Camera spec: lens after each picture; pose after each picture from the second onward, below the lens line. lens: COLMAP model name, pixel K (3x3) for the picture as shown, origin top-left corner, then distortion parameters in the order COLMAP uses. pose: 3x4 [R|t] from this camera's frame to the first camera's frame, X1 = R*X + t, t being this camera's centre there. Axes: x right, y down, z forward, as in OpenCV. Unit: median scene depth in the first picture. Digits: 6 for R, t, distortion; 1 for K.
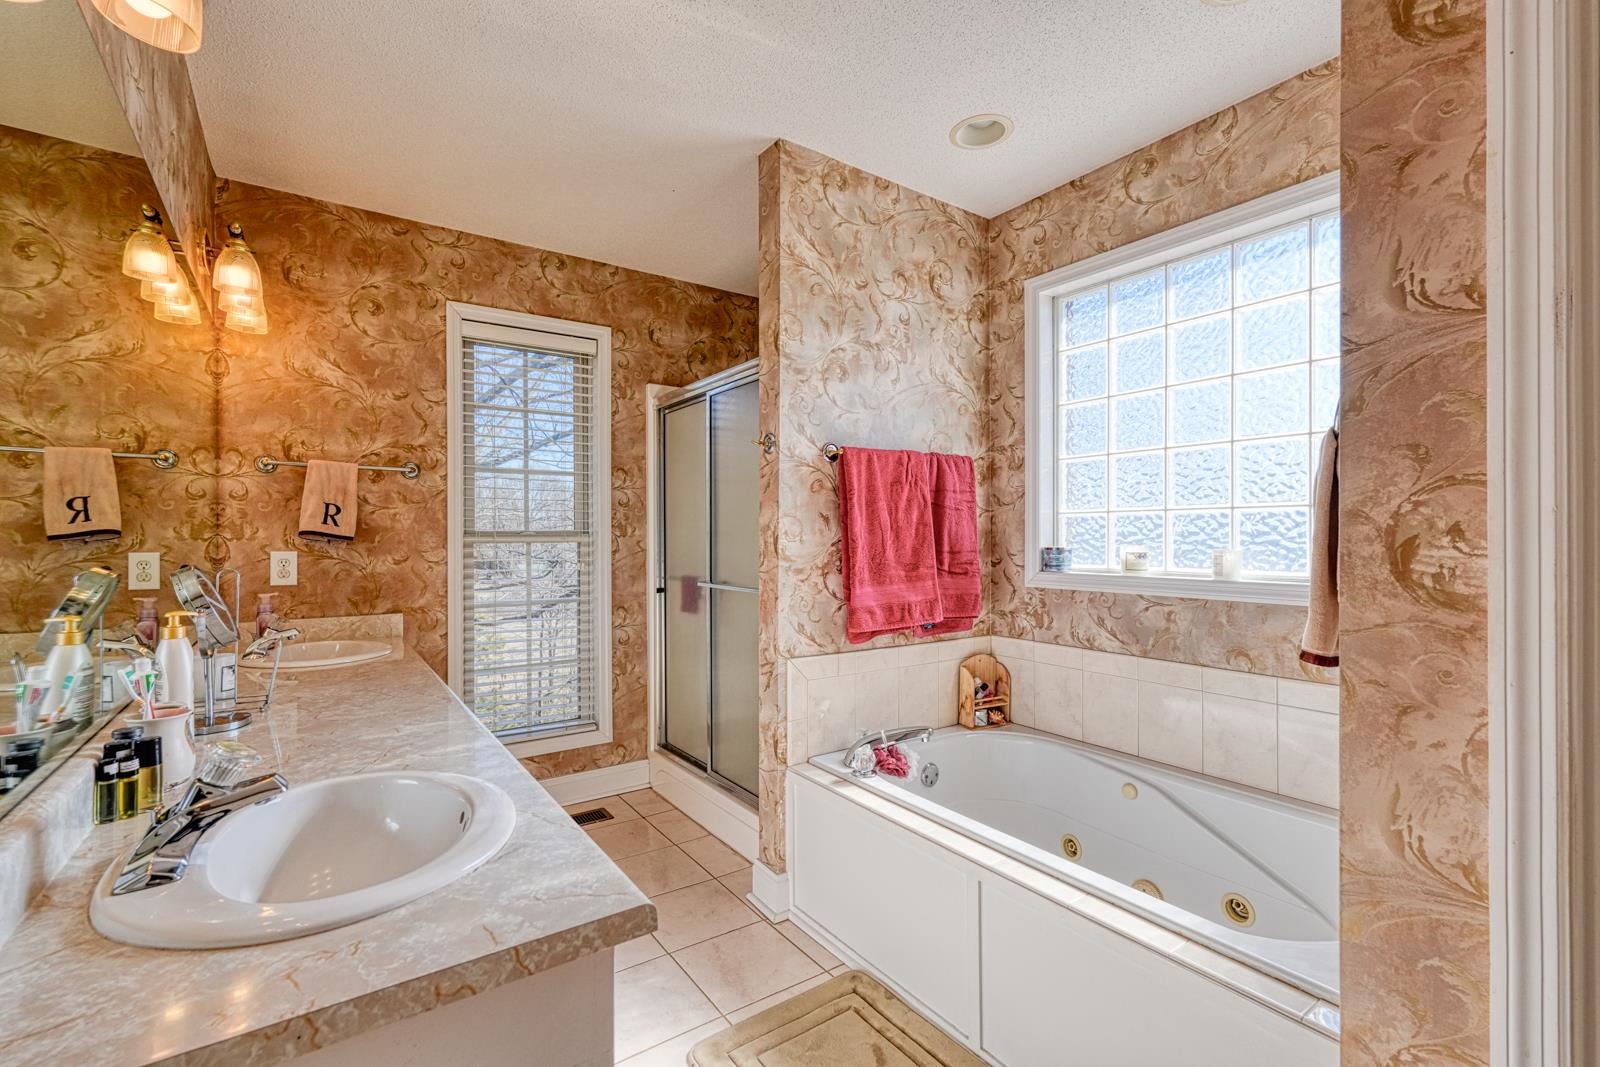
lens RADIAL K [[699.1, 0, 801.5], [0, 699.1, 529.2], [0, 0, 1]] dist [0.002468, 0.000067]
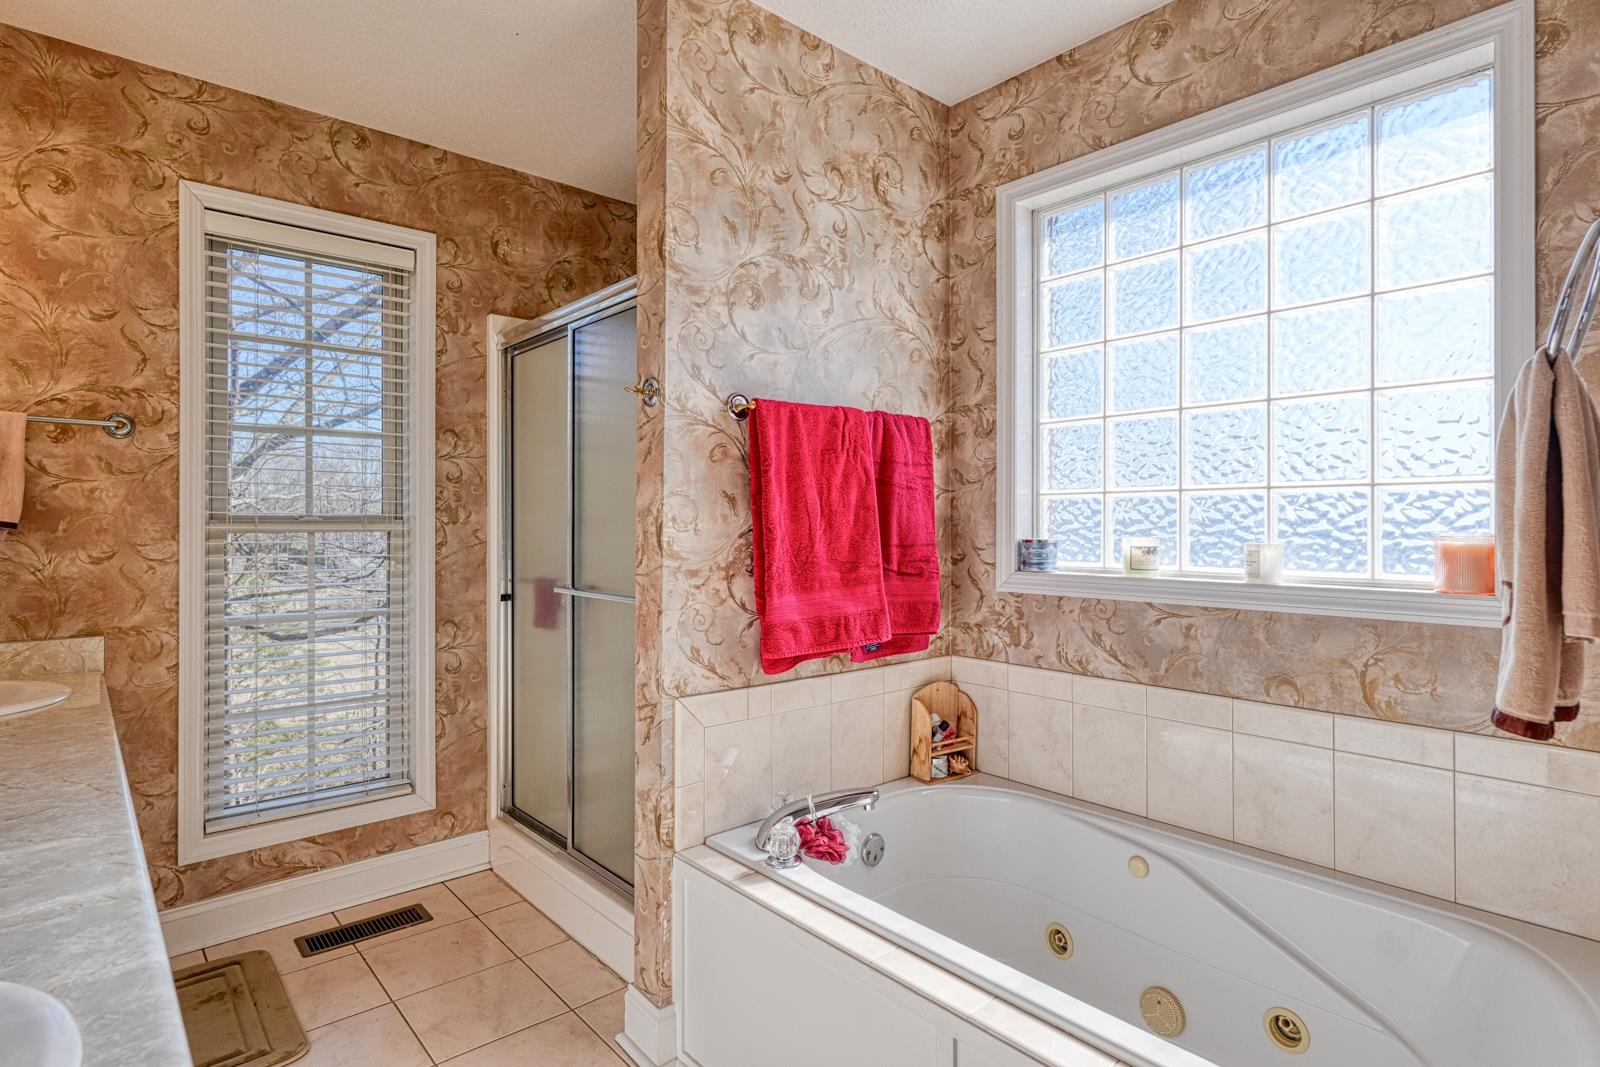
lens RADIAL K [[830.6, 0, 800.0], [0, 830.6, 533.5], [0, 0, 1]] dist [0.002214, 0.000225]
pose [[0.994060, 0.001066, 0.108824, 0.010915], [-0.003430, 0.999762, 0.021544, 0.001271], [-0.108775, -0.021790, 0.993828, 0.131634]]
